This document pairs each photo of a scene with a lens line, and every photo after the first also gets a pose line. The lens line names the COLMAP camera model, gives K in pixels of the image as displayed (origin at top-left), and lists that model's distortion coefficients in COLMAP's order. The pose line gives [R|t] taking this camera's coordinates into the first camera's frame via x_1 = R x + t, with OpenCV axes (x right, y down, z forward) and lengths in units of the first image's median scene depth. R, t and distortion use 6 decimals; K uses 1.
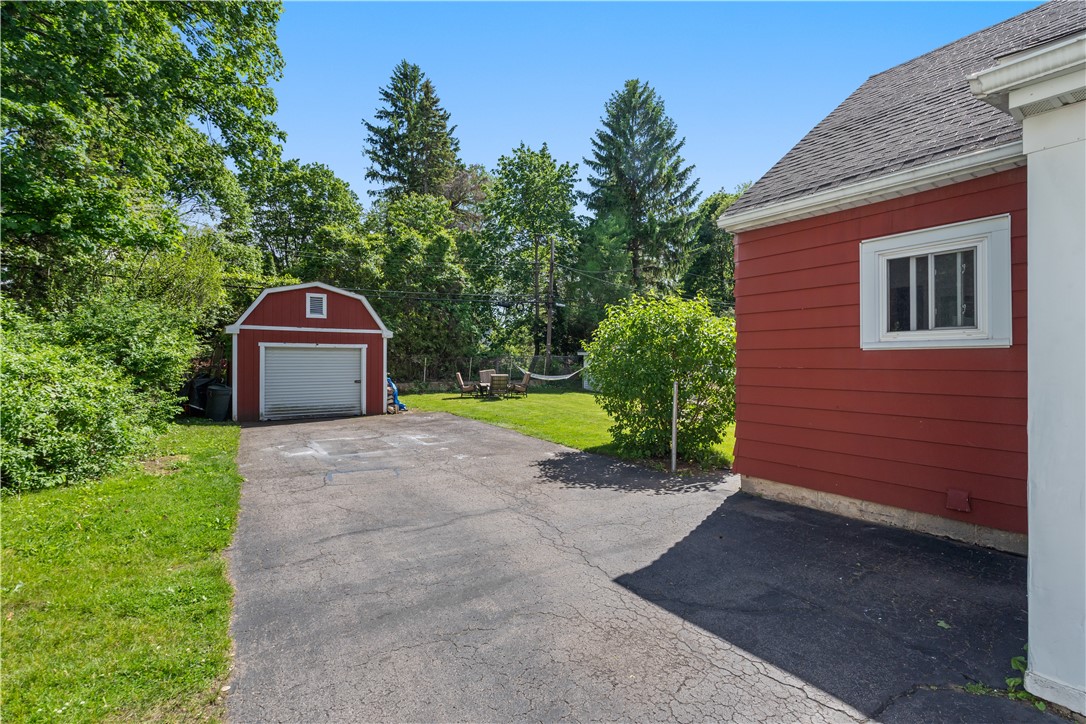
lens RADIAL K [[480.7, 0, 544.4], [0, 480.7, 361.0], [0, 0, 1]] dist [-0.001645, -0.000019]
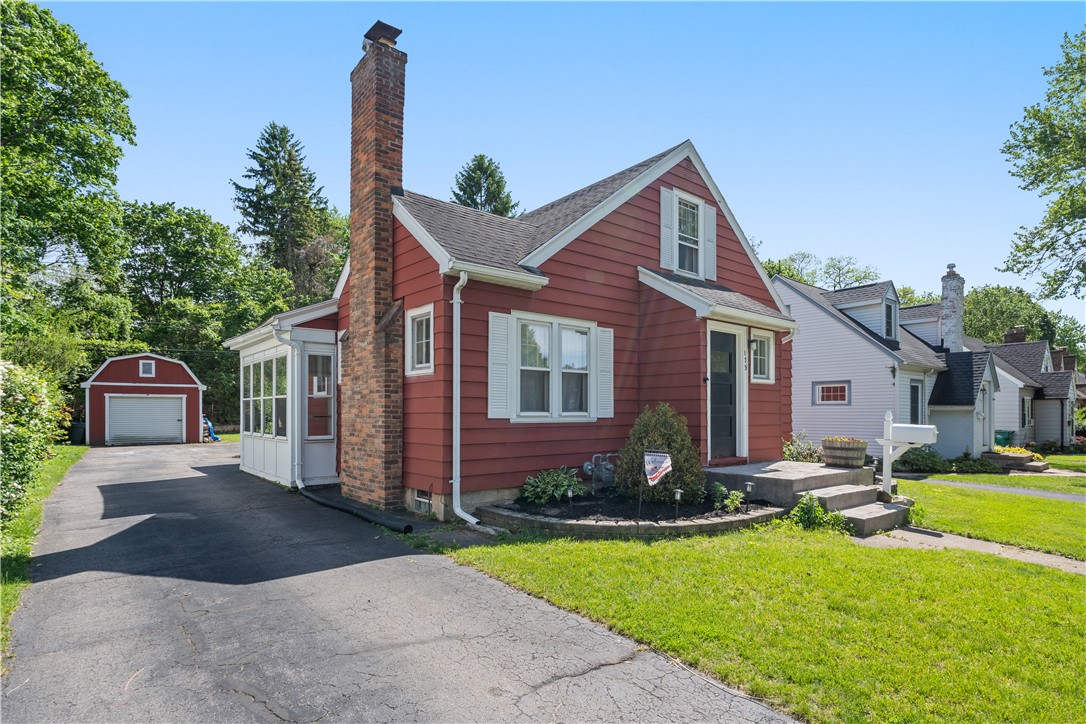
lens RADIAL K [[562.1, 0, 543.7], [0, 562.1, 411.9], [0, 0, 1]] dist [-0.000469, -0.000383]
pose [[0.996765, -0.003620, 0.080284, 0.388293], [0.003623, 0.999993, 0.000106, 0.014822], [-0.080284, 0.000185, 0.996772, -0.530023]]
